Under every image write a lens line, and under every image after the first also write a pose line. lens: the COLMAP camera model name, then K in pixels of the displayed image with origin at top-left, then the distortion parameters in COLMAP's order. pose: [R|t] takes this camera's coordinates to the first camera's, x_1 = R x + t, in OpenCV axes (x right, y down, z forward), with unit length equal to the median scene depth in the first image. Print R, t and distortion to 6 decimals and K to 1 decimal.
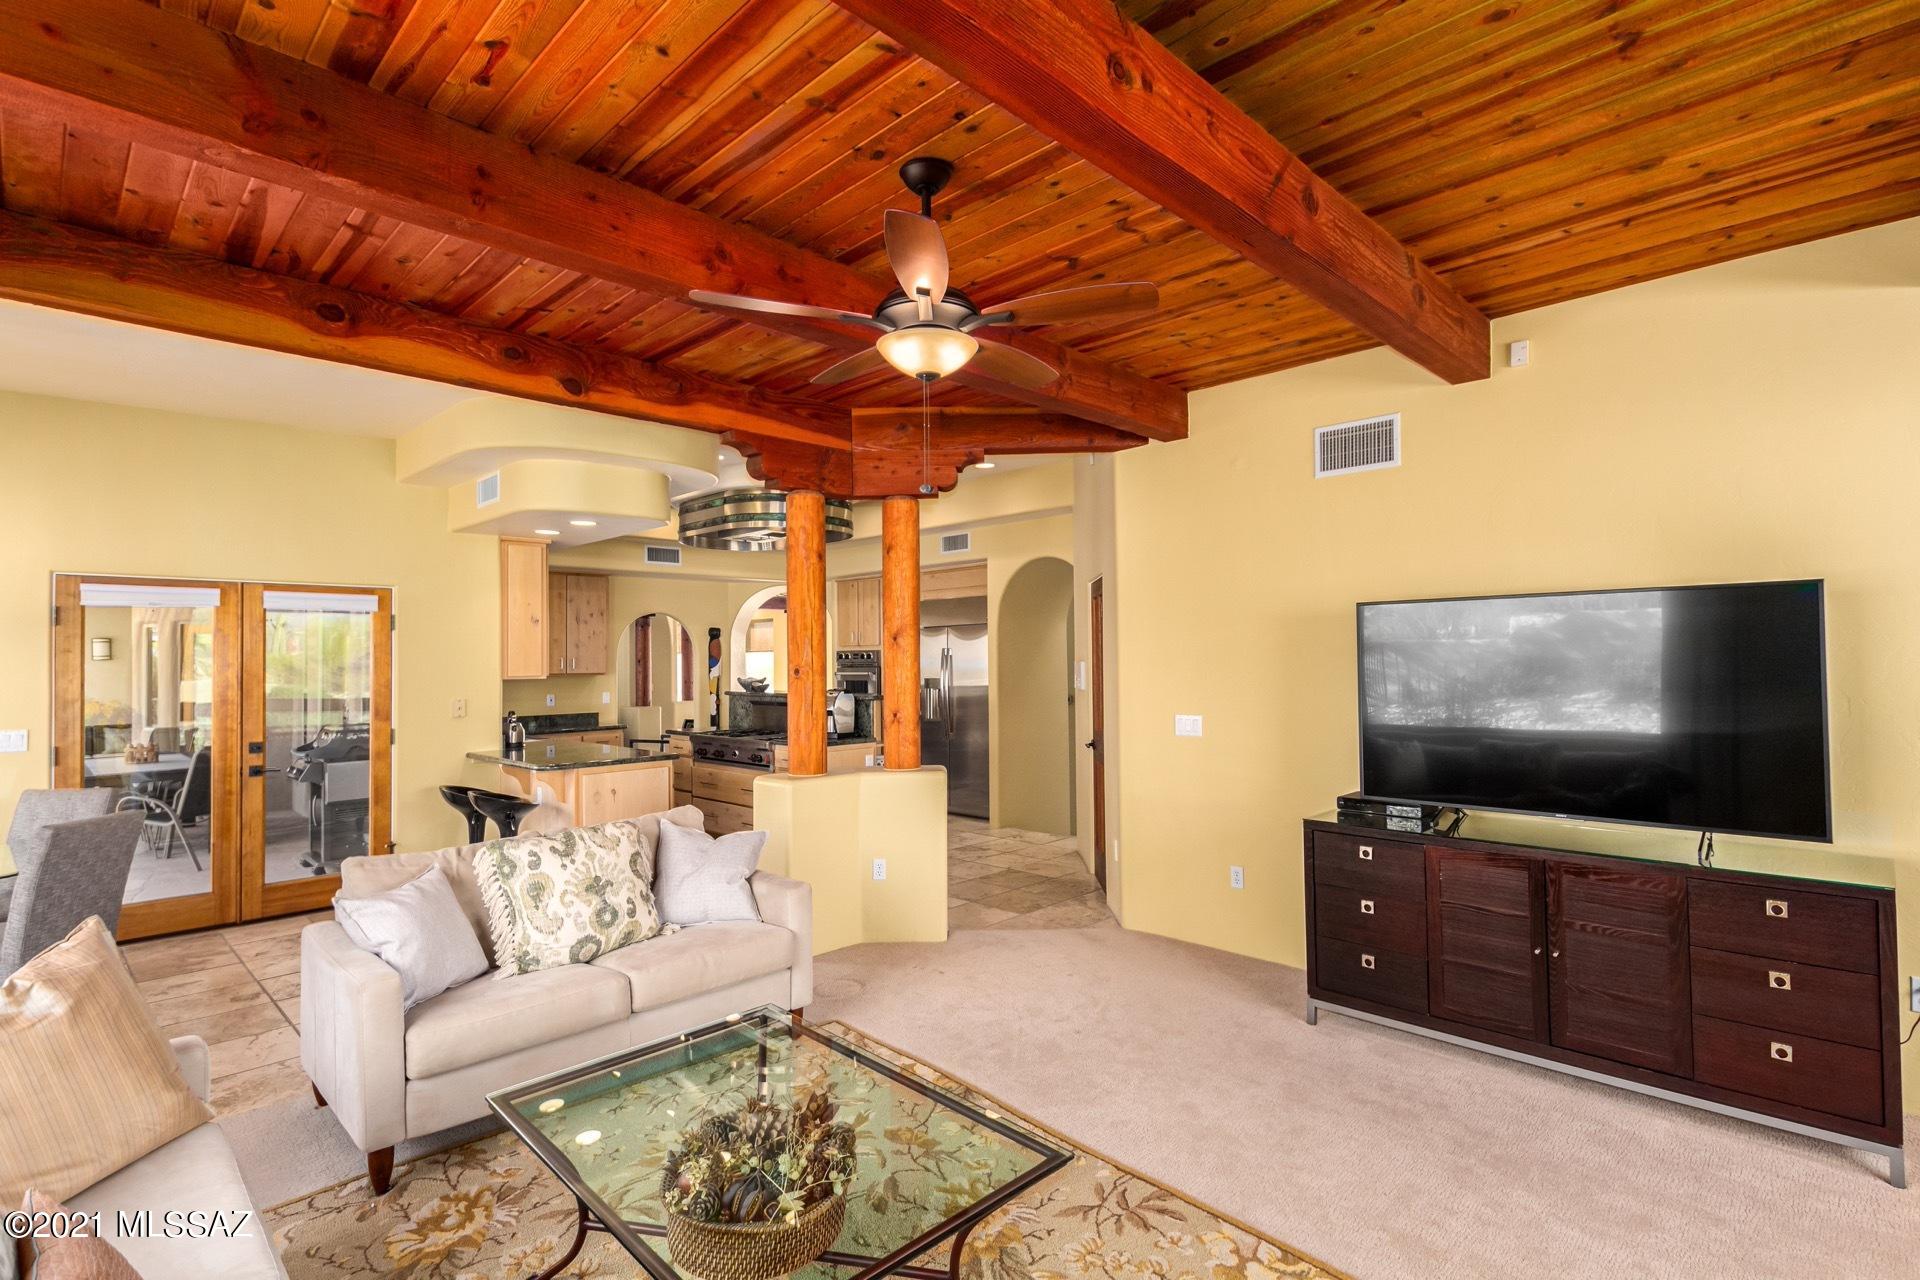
lens RADIAL K [[884.9, 0, 960.0], [0, 884.9, 640.0], [0, 0, 1]] dist [-0.000810, -0.000226]
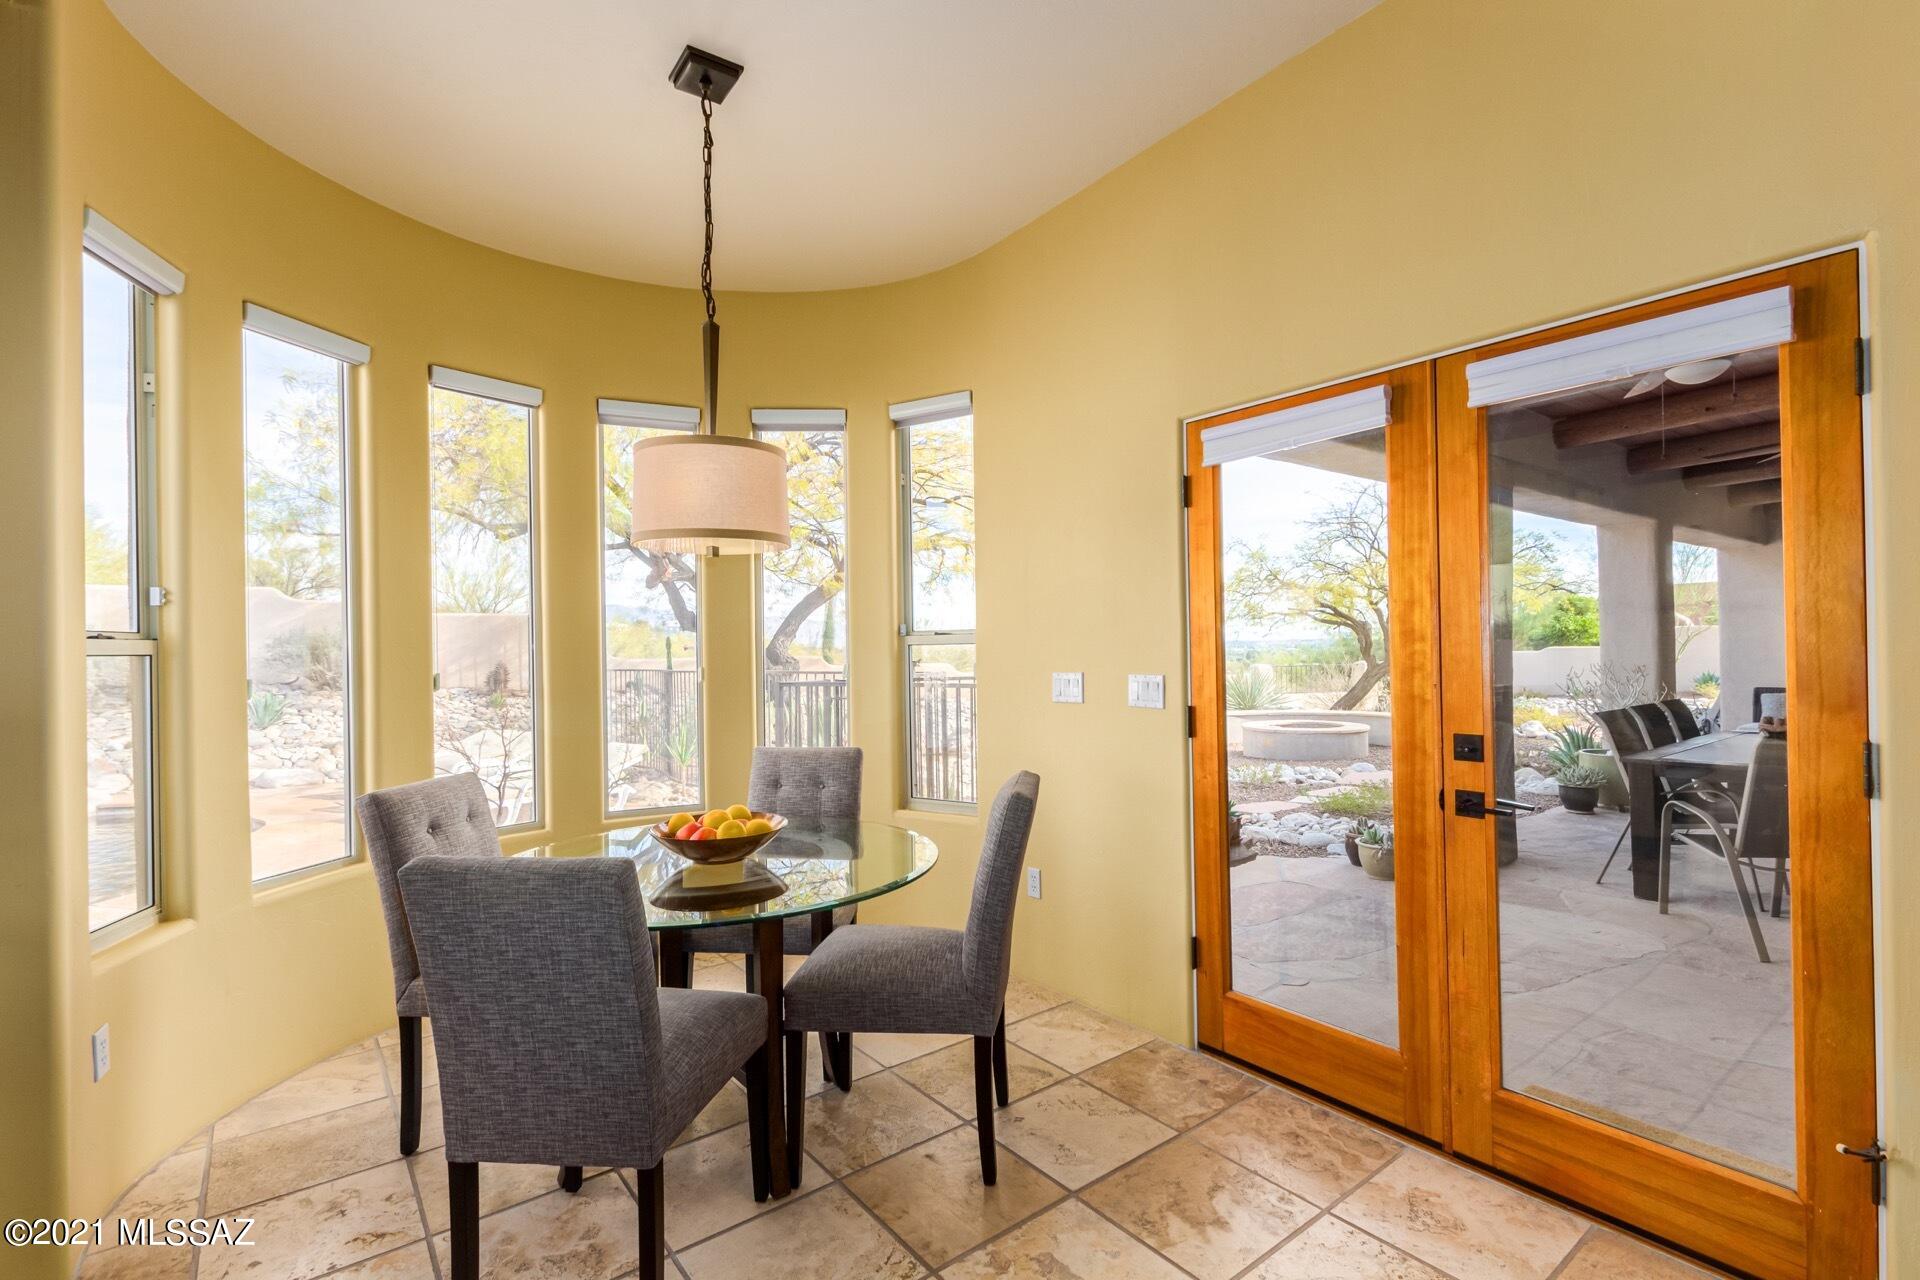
lens RADIAL K [[884.9, 0, 960.0], [0, 884.9, 640.0], [0, 0, 1]] dist [-0.000810, -0.000226]
pose [[-0.145068, 0.005015, -0.989409, -0.394035], [0.038357, 0.999264, -0.000559, 0.070233], [0.988678, -0.038032, -0.145154, 0.931675]]
